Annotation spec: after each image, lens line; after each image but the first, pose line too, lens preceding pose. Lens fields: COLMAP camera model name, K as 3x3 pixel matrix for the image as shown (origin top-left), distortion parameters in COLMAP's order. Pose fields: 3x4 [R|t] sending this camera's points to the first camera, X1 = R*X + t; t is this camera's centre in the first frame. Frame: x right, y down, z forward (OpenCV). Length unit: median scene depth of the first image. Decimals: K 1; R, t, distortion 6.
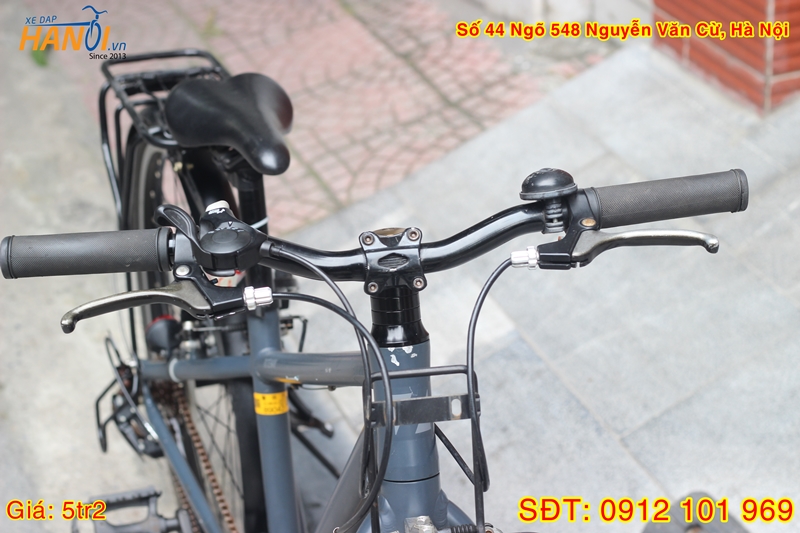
lens RADIAL K [[2022.7, 0, 402.9], [0, 2022.7, 265.0], [0, 0, 1]] dist [-0.086031, 0.000000]
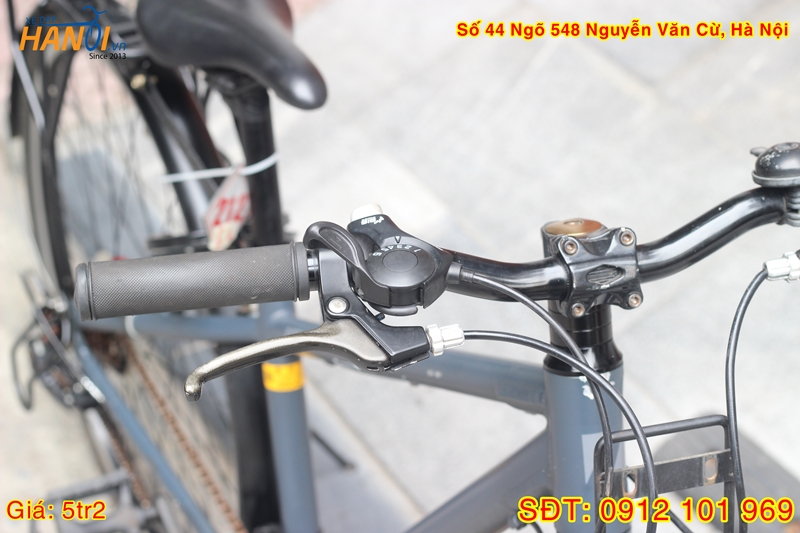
lens RADIAL K [[2022.7, 0, 397.6], [0, 2022.7, 268.8], [0, 0, 1]] dist [-0.086031, 0.000000]
pose [[0.986339, -0.050262, 0.156875, -0.198510], [0.031412, 0.992228, 0.120404, -0.097117], [-0.161708, -0.113831, 0.980252, 0.262371]]
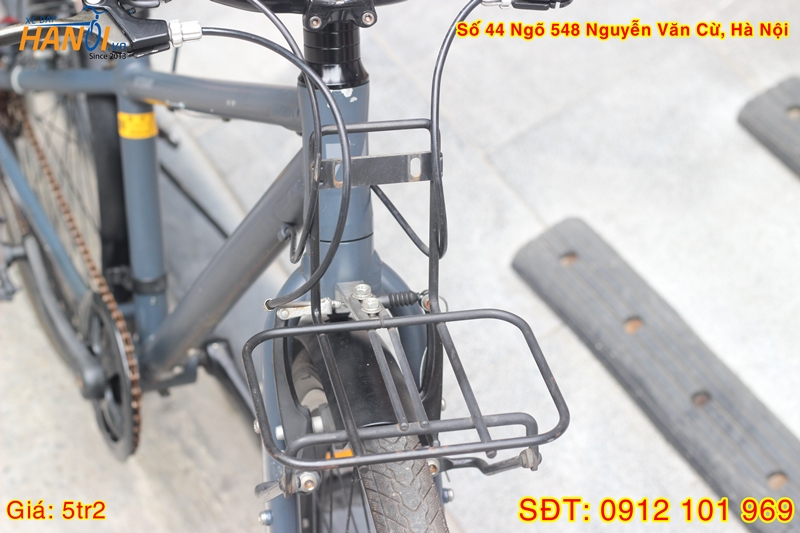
lens RADIAL K [[2022.7, 0, 399.4], [0, 2022.7, 265.8], [0, 0, 1]] dist [-0.086031, 0.000000]
pose [[0.991729, 0.012803, 0.127706, -0.086450], [-0.034146, 0.985471, 0.166374, -0.030528], [-0.123720, -0.169359, 0.977758, 0.140195]]
